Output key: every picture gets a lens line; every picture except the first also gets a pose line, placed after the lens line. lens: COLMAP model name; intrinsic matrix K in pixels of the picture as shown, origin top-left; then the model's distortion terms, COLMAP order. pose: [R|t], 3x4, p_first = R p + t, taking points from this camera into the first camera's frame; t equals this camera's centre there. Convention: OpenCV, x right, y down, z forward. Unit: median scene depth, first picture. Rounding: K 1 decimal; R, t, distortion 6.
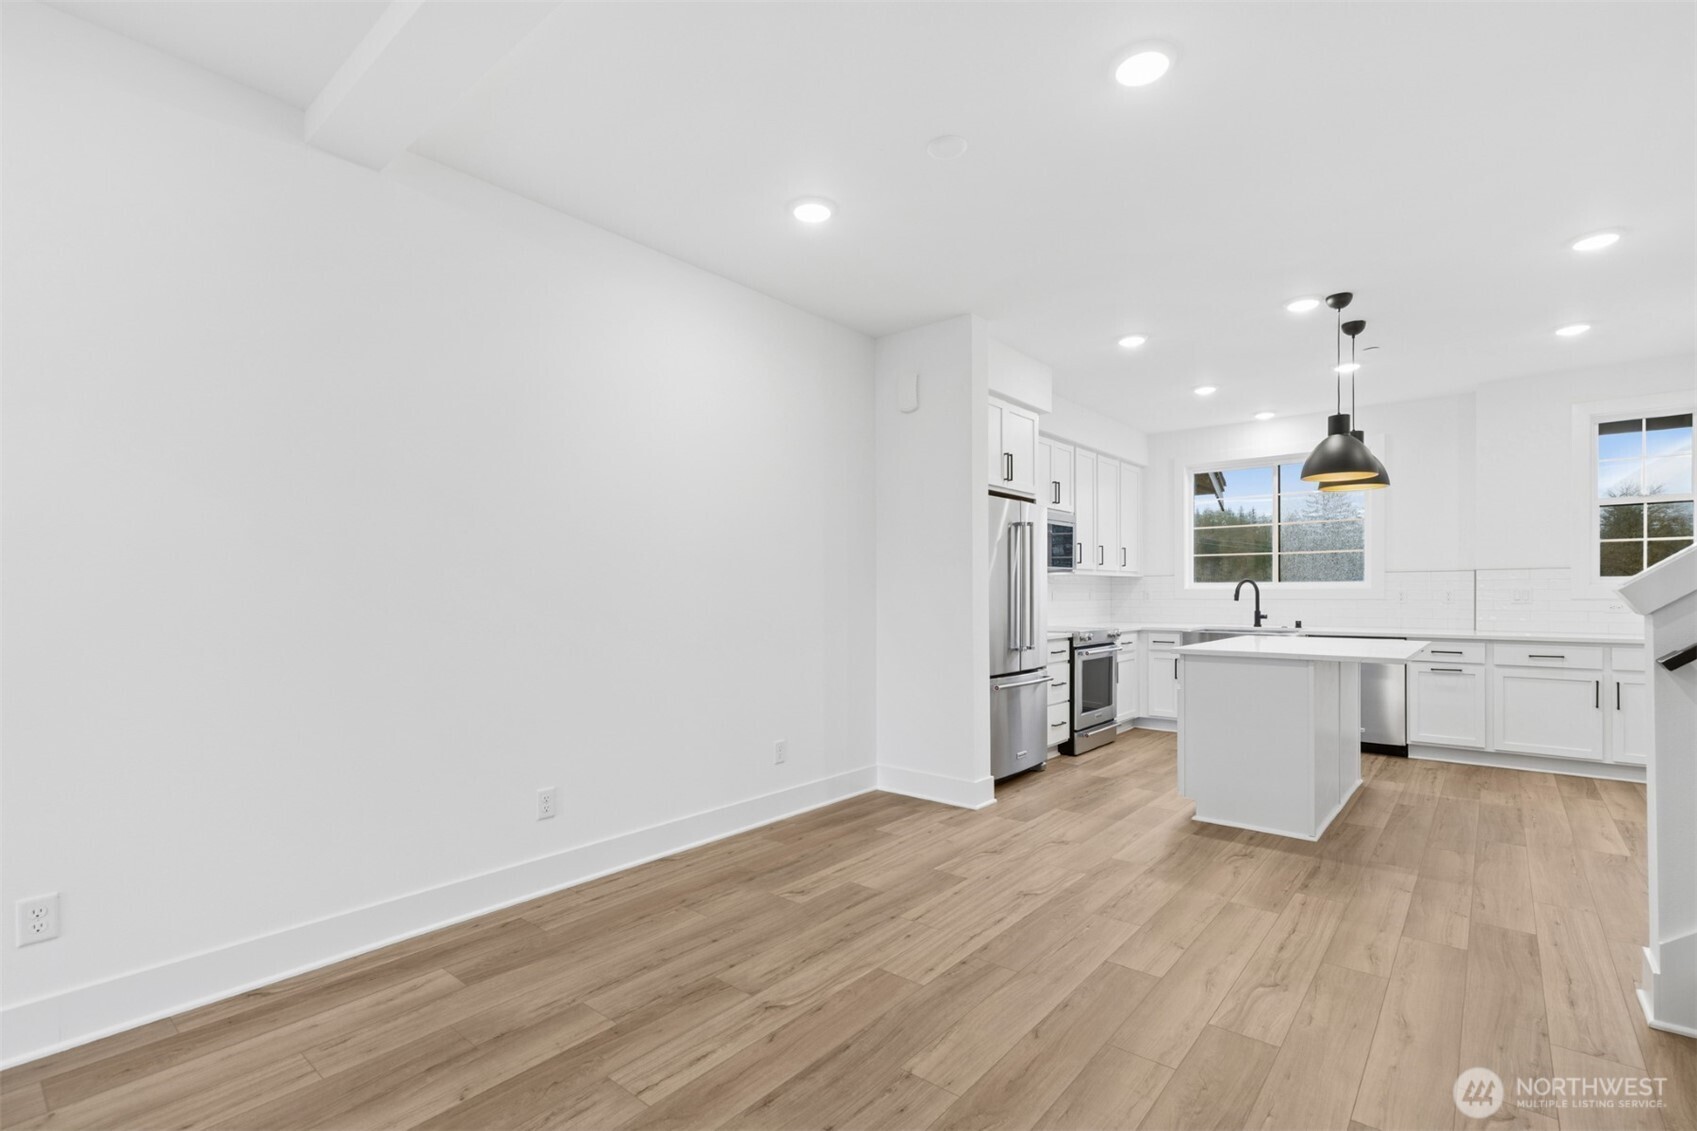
lens RADIAL K [[771.5, 0, 848.9], [0, 771.5, 573.7], [0, 0, 1]] dist [-0.002384, 0.000061]
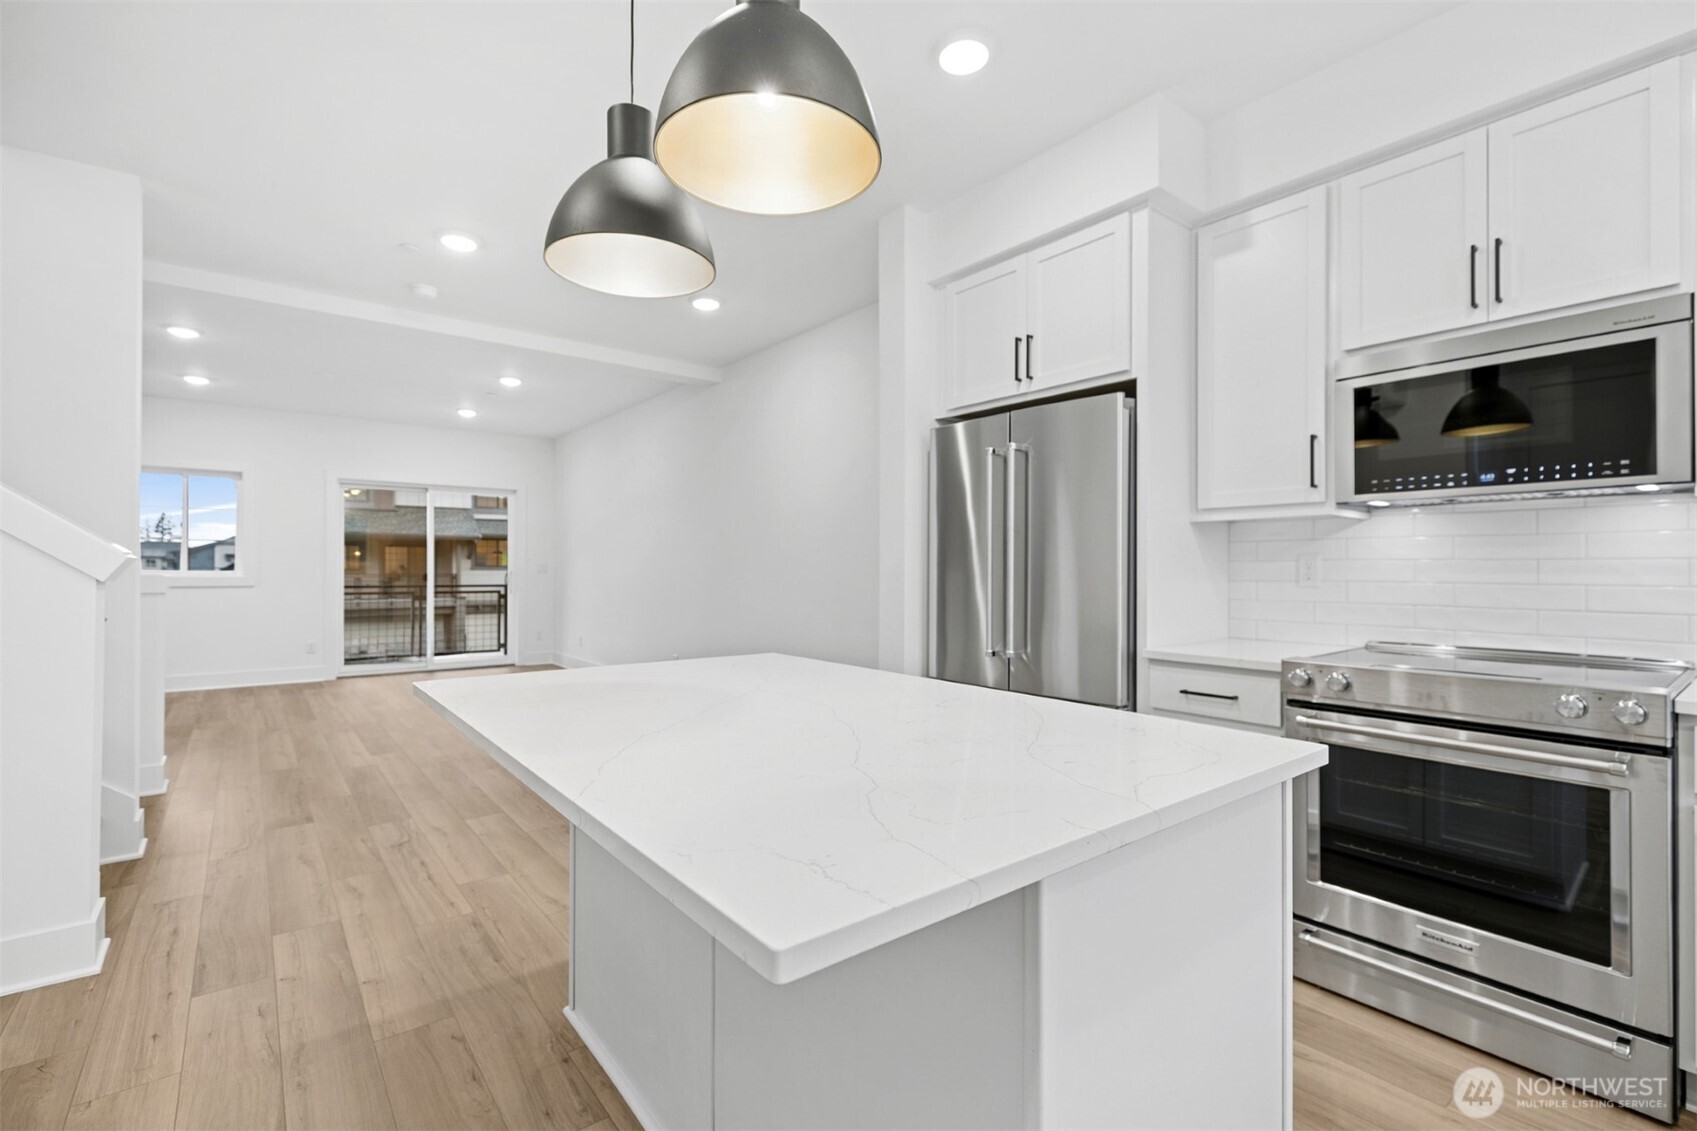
lens RADIAL K [[771.5, 0, 849.1], [0, 771.5, 565.1], [0, 0, 1]] dist [-0.002384, 0.000061]
pose [[-0.205555, -0.005675, -0.978629, 1.514235], [0.014809, 0.999851, -0.008909, 0.054502], [0.978534, -0.016324, -0.205440, 1.809651]]
